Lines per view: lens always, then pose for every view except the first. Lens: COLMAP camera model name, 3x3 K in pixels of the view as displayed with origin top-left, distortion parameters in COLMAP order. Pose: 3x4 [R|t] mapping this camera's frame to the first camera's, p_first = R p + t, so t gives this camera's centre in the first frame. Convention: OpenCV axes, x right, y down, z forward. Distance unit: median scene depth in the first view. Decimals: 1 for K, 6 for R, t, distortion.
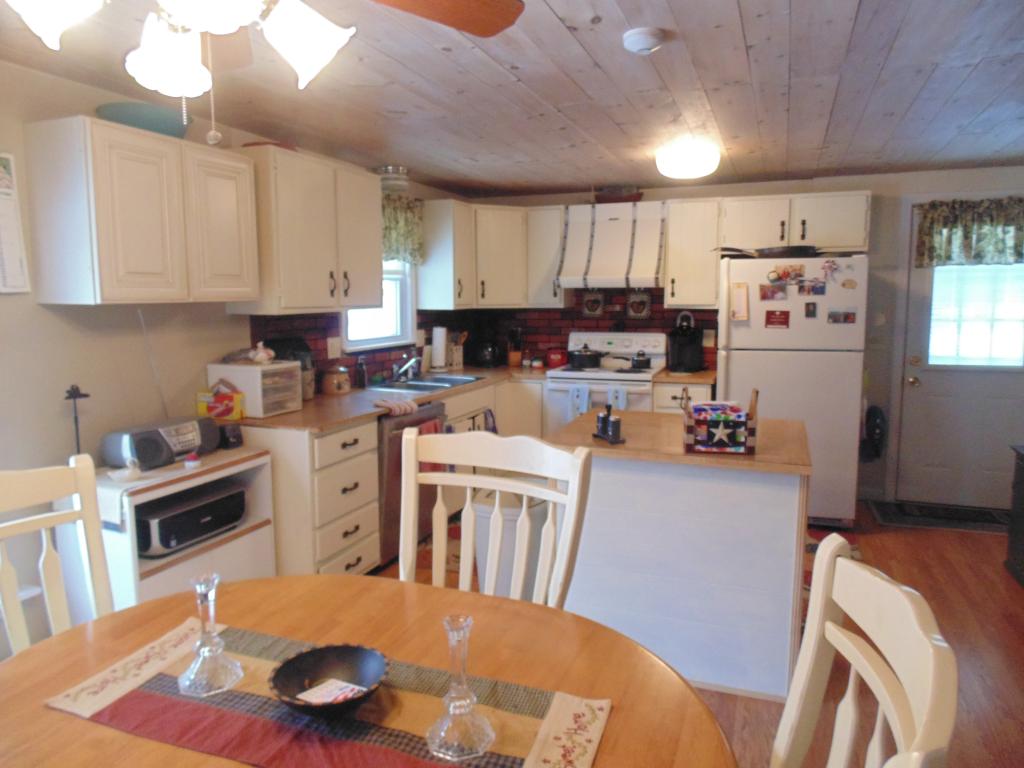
lens RADIAL K [[683.2, 0, 517.8], [0, 683.2, 377.6], [0, 0, 1]] dist [-0.011204, -0.003686]
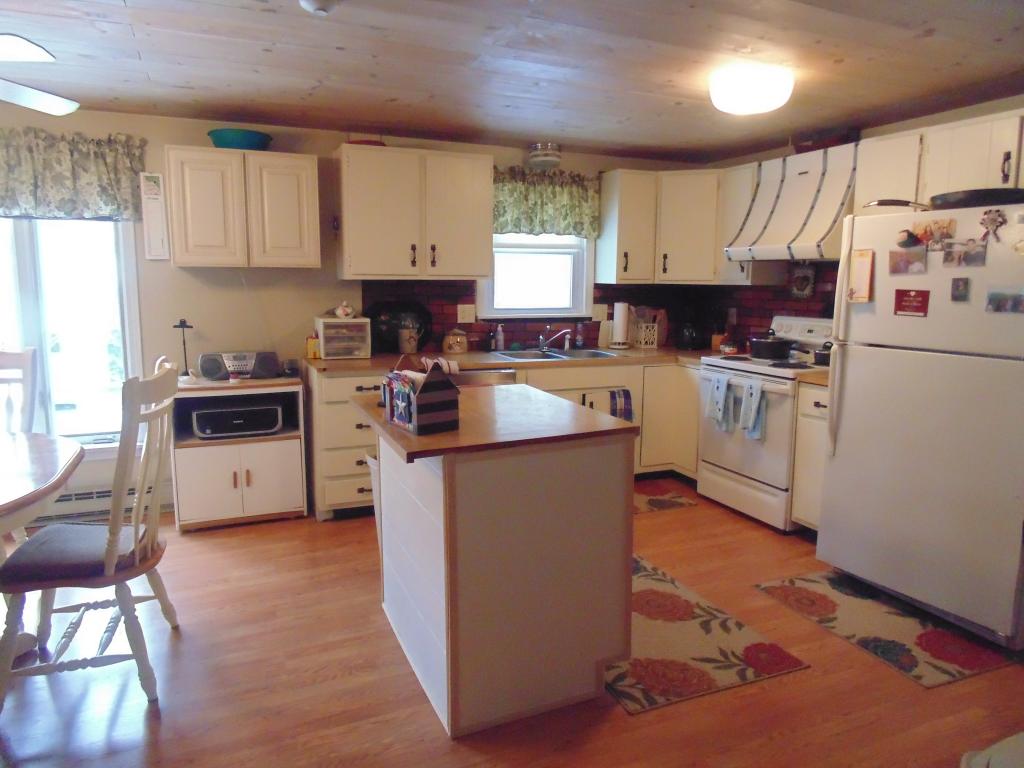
lens RADIAL K [[683.2, 0, 517.8], [0, 683.2, 377.6], [0, 0, 1]] dist [-0.011204, -0.003686]
pose [[0.704927, 0.112493, -0.700303, 0.581076], [-0.097441, 0.993340, 0.061481, -0.015700], [0.702555, 0.024899, 0.711194, 0.251996]]
